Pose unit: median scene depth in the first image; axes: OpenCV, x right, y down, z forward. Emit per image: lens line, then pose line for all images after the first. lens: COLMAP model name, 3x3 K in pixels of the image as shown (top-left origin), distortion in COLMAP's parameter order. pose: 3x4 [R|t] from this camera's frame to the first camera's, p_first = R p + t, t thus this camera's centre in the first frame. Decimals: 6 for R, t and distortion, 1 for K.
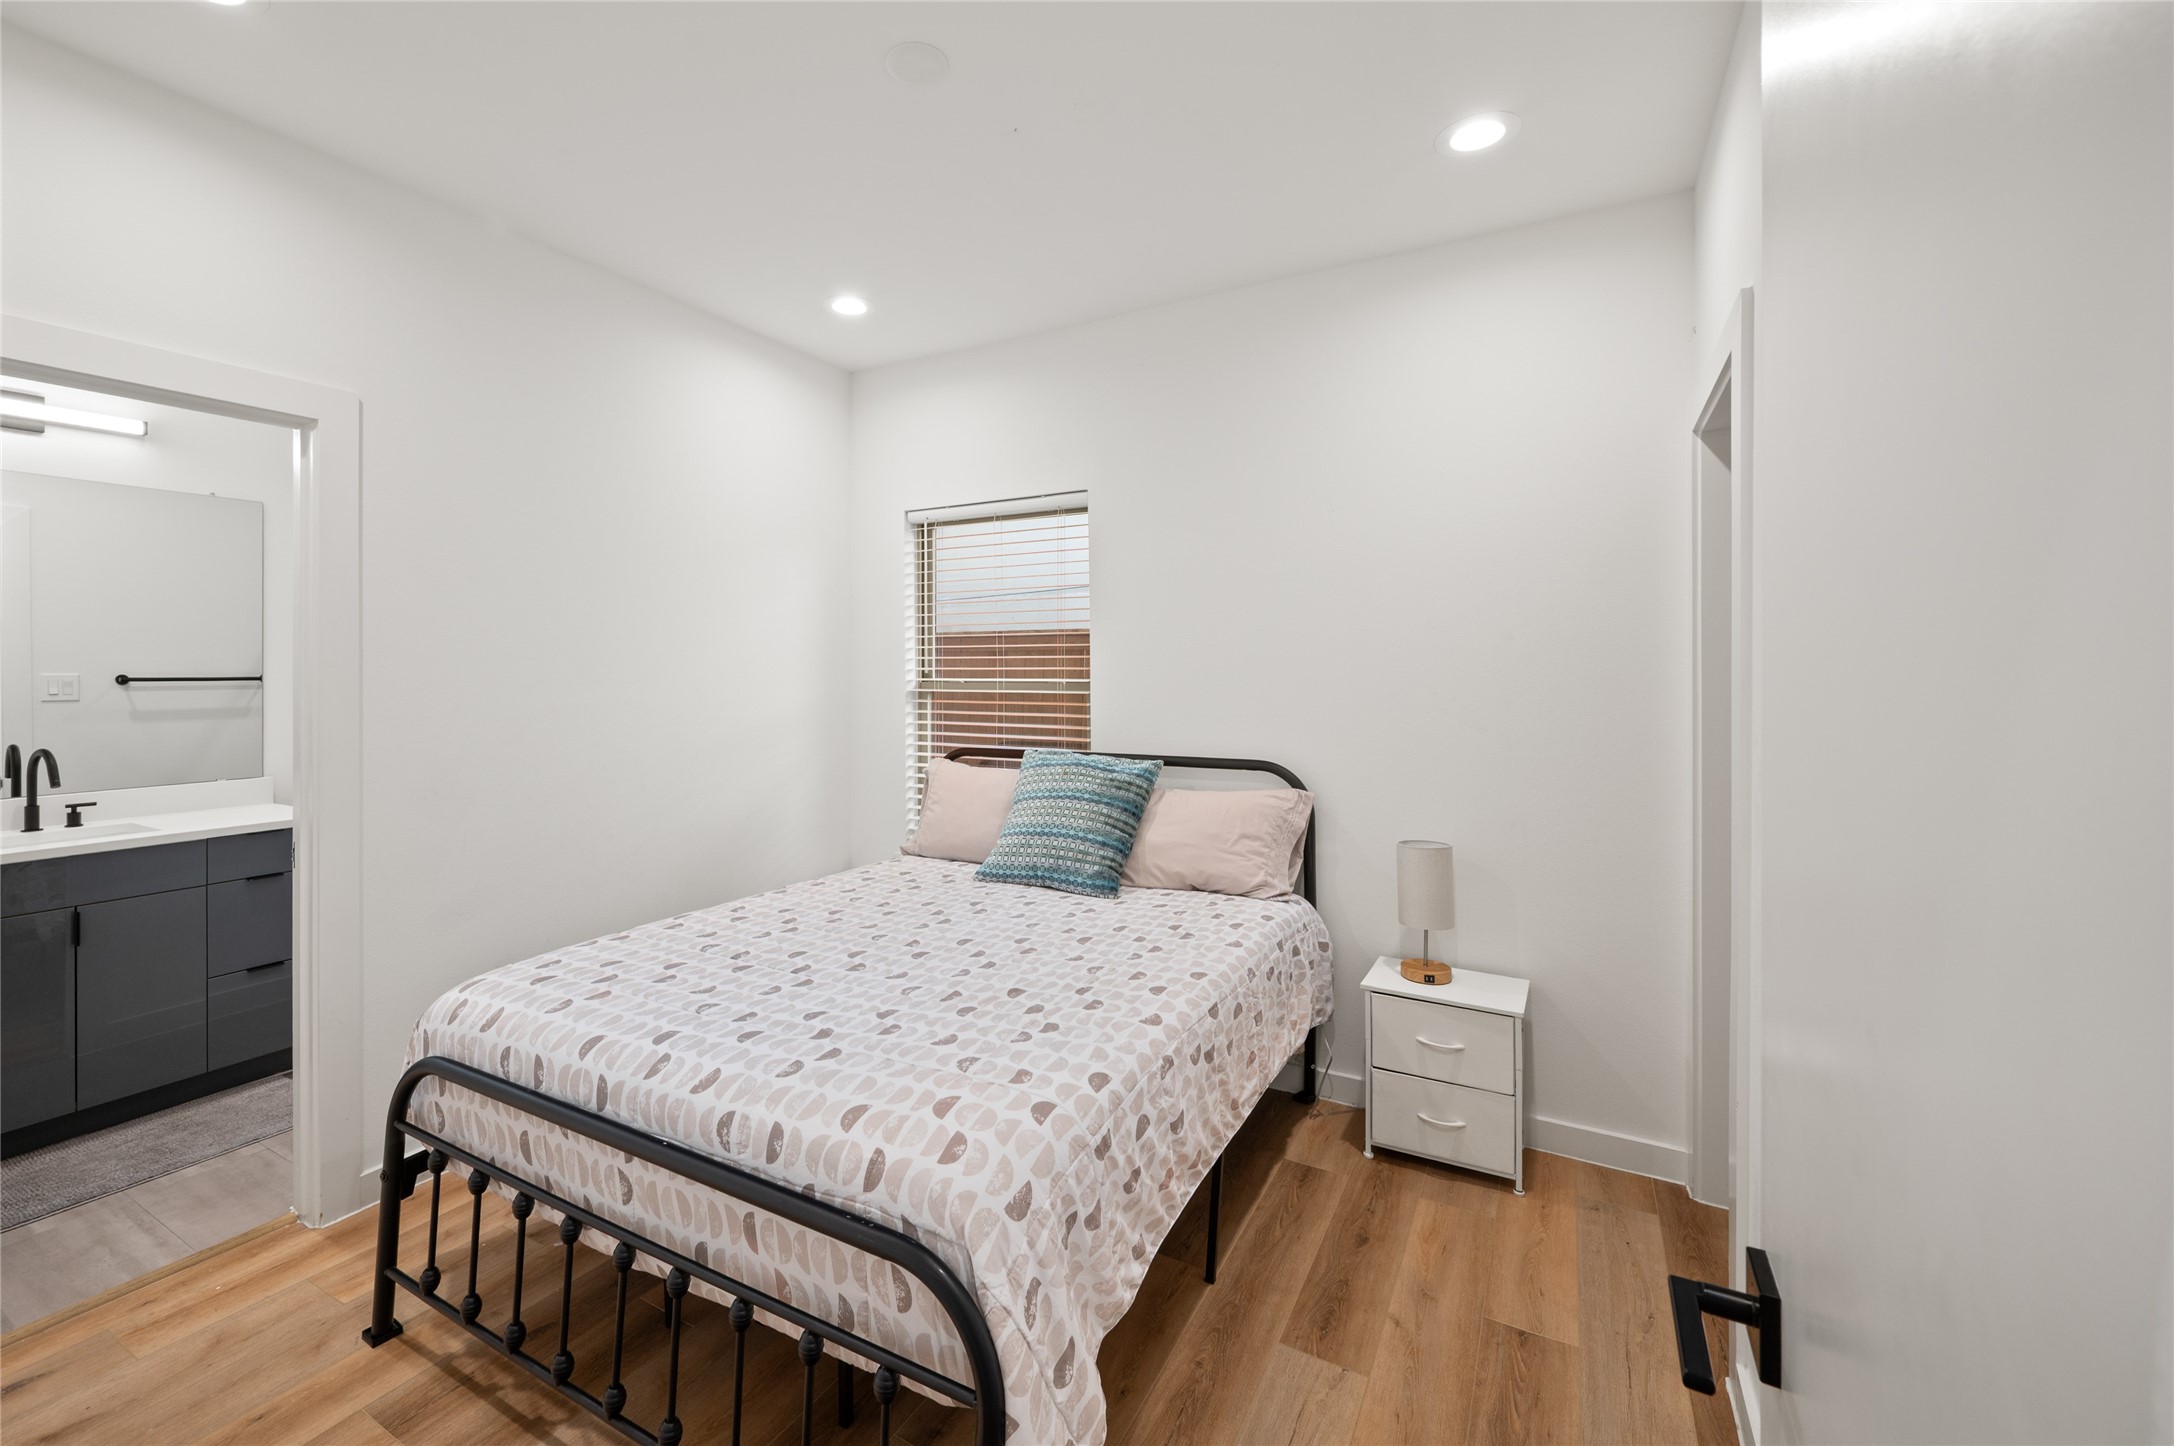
lens RADIAL K [[912.0, 0, 1049.8], [0, 912.0, 664.8], [0, 0, 1]] dist [-0.004294, -0.000631]
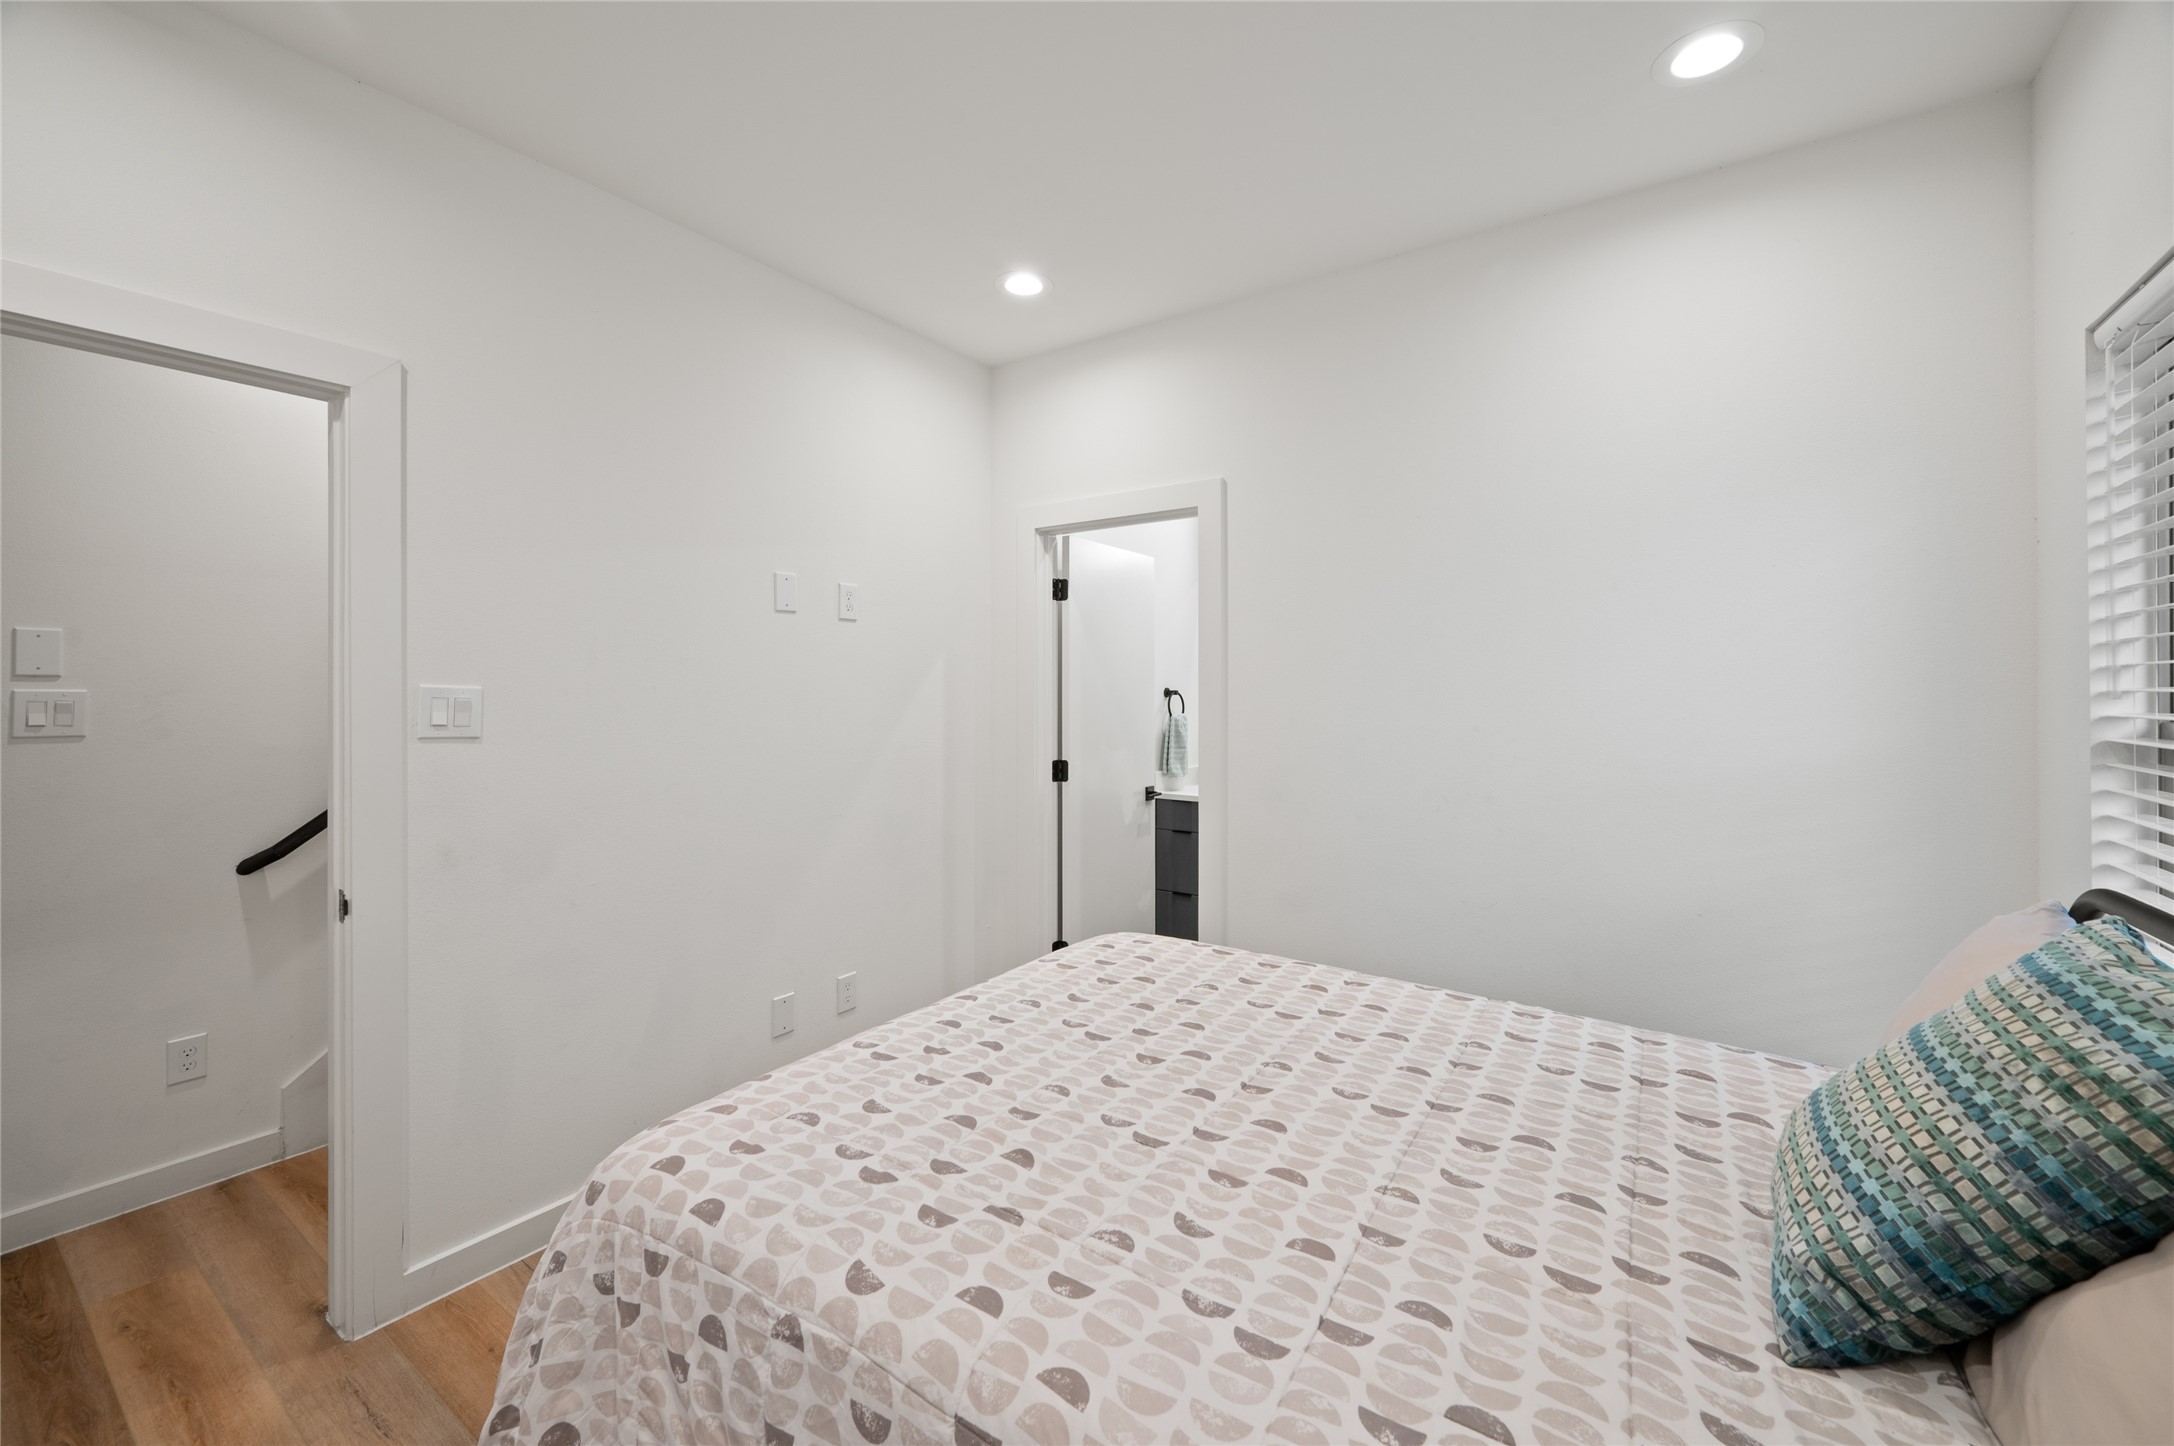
lens RADIAL K [[862.5, 0, 1079.7], [0, 862.5, 710.2], [0, 0, 1]] dist [0.000345, 0.000346]
pose [[-0.094581, 0.024938, -0.995205, 0.637255], [0.004922, 0.999686, 0.024582, 0.001513], [0.995505, -0.002573, -0.094674, 1.164085]]
